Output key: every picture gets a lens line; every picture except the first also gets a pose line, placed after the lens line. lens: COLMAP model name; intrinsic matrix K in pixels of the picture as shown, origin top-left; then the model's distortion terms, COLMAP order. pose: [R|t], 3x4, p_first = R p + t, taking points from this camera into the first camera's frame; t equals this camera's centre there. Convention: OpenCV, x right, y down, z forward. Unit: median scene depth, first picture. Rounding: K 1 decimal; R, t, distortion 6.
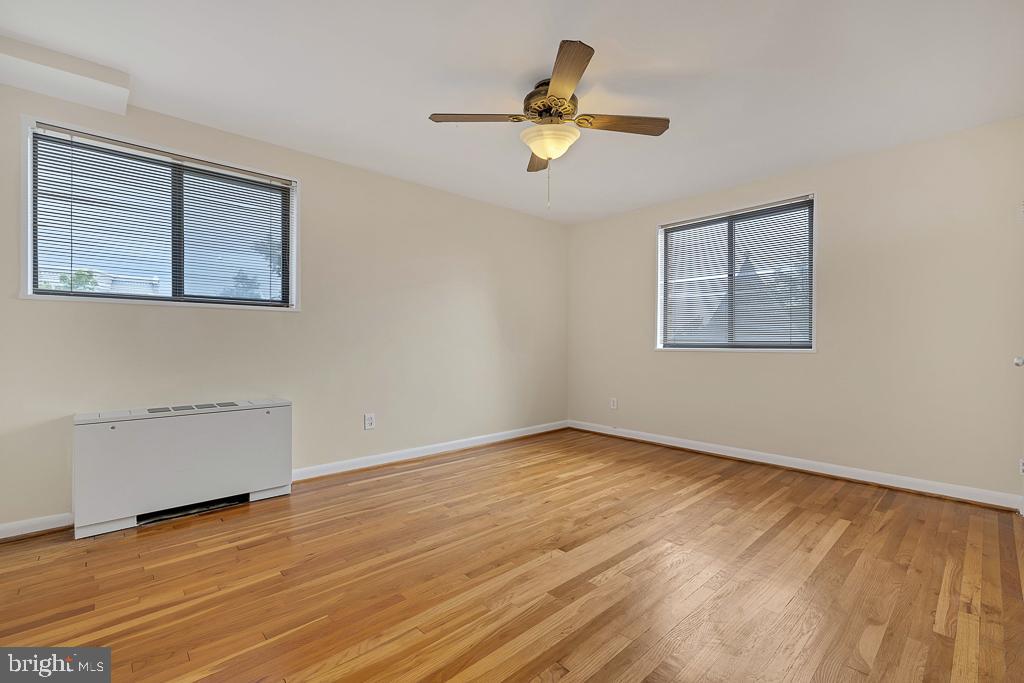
lens RADIAL K [[430.7, 0, 510.5], [0, 430.7, 340.1], [0, 0, 1]] dist [-0.007211, 0.000472]
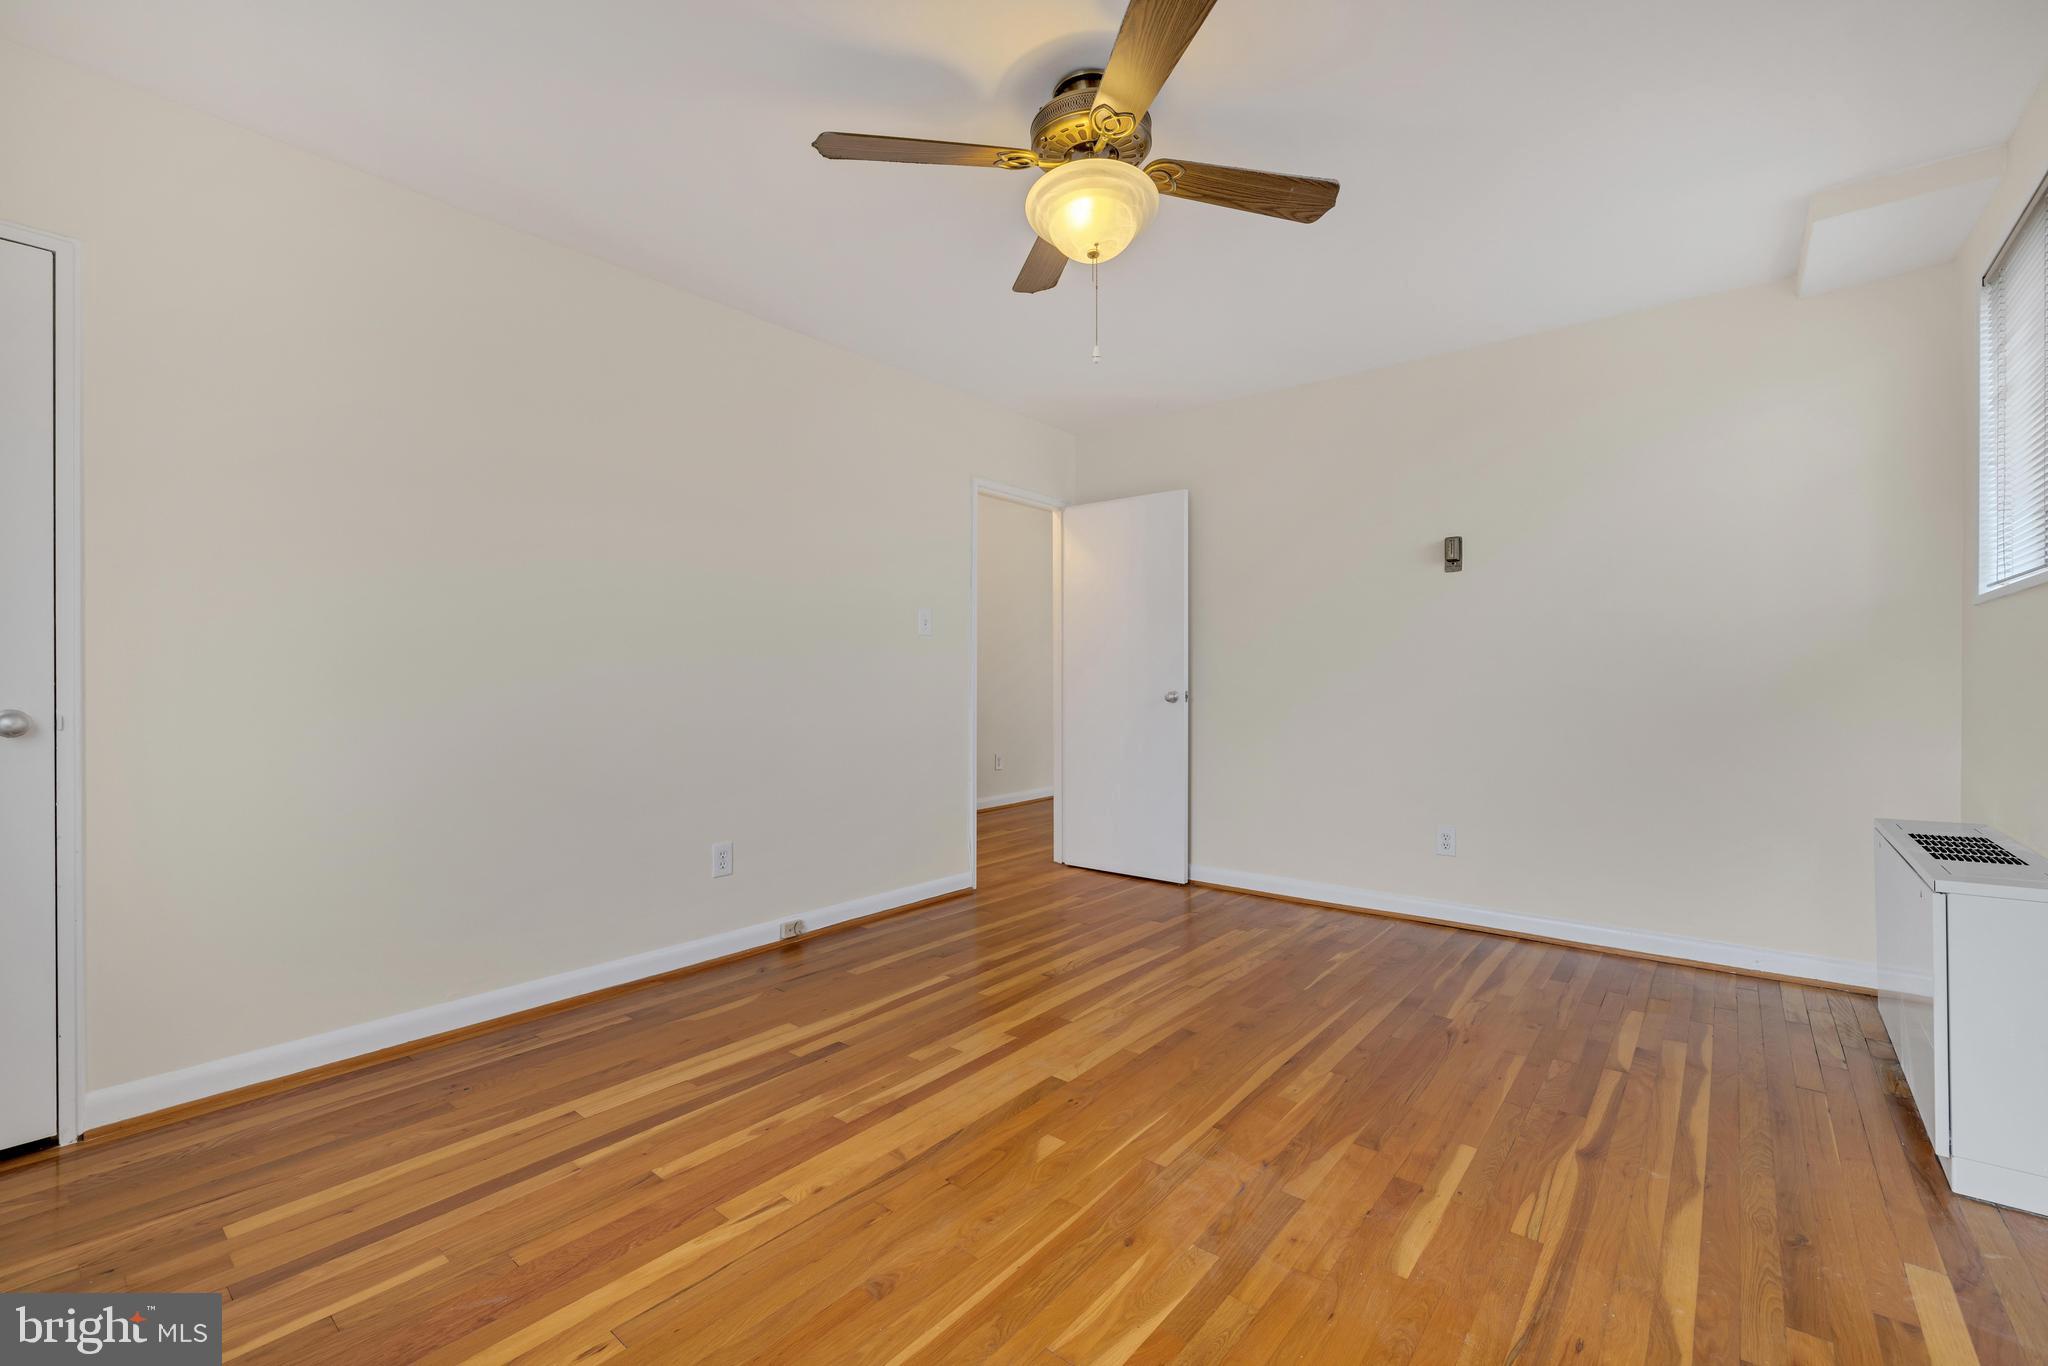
lens RADIAL K [[861.4, 0, 1024.8], [0, 861.4, 681.3], [0, 0, 1]] dist [-0.007211, 0.000472]
pose [[-0.990007, 0.000062, -0.141016, 0.303119], [-0.000748, 0.999984, 0.005691, -0.016575], [0.141014, 0.005740, -0.989991, 1.976881]]
